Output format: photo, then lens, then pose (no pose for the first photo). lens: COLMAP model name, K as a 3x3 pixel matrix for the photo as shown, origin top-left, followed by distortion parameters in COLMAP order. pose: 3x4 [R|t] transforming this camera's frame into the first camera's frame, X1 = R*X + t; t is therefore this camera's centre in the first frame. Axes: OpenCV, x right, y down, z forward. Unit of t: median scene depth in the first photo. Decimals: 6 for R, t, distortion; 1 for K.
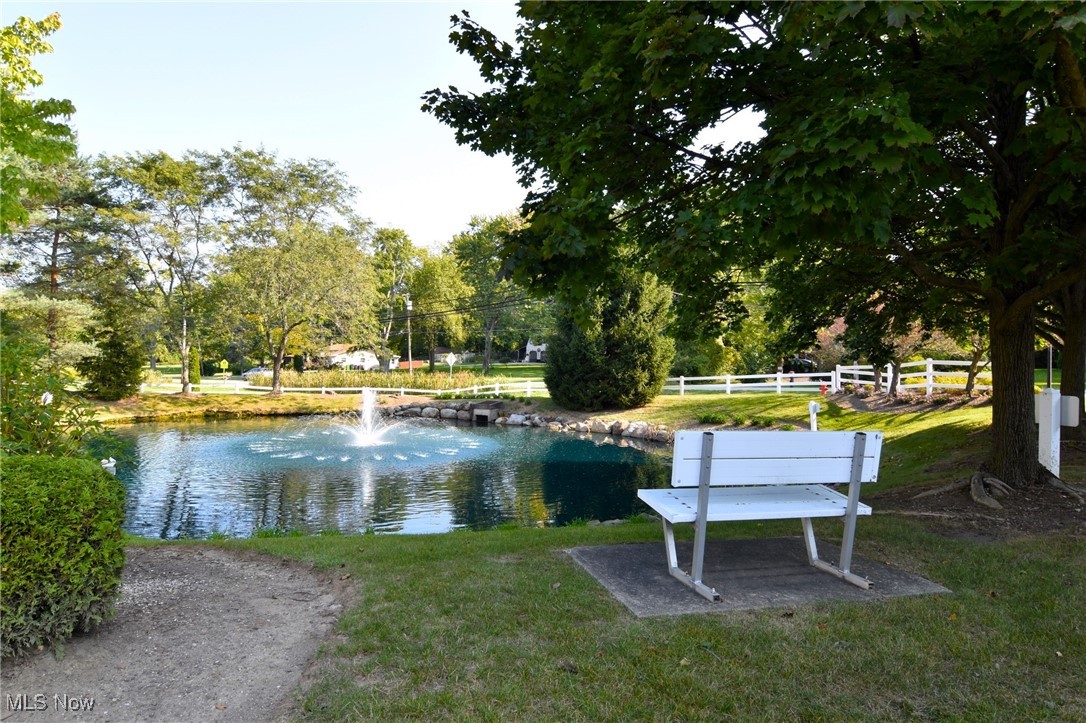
lens RADIAL K [[657.3, 0, 542.7], [0, 657.3, 363.6], [0, 0, 1]] dist [-0.007019, -0.001497]
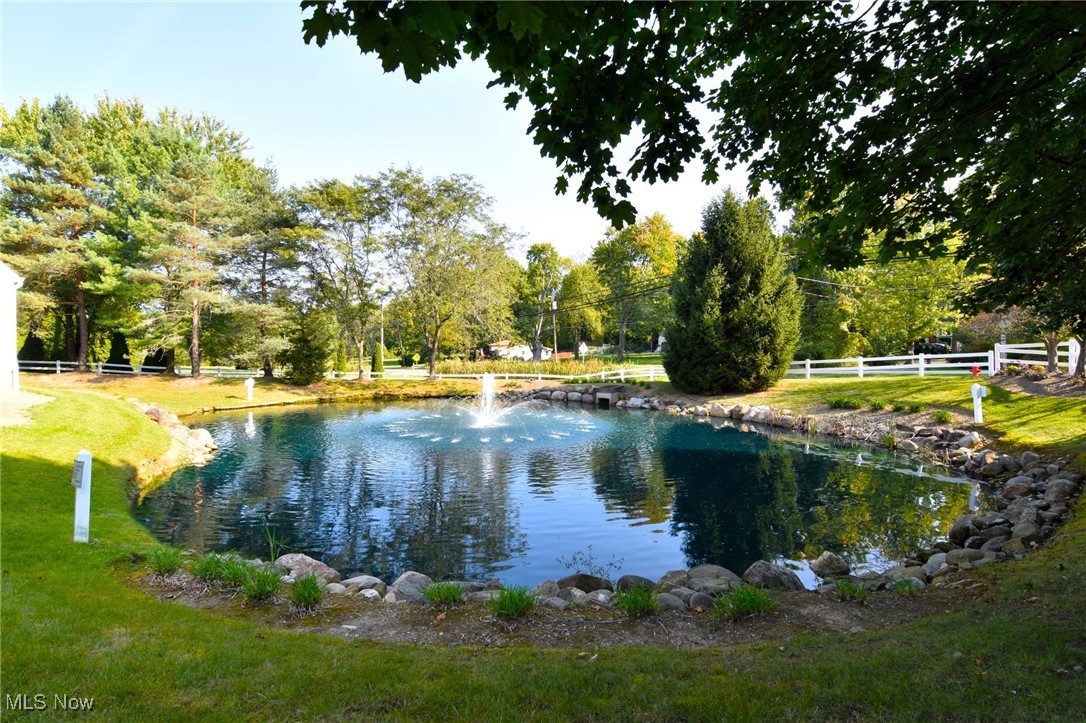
lens RADIAL K [[526.8, 0, 542.0], [0, 526.8, 364.4], [0, 0, 1]] dist [-0.011385, -0.005247]
pose [[0.968385, -0.011556, -0.249192, 0.024471], [0.015563, 0.999779, 0.014117, 0.010045], [0.248974, -0.017549, 0.968351, 0.149812]]
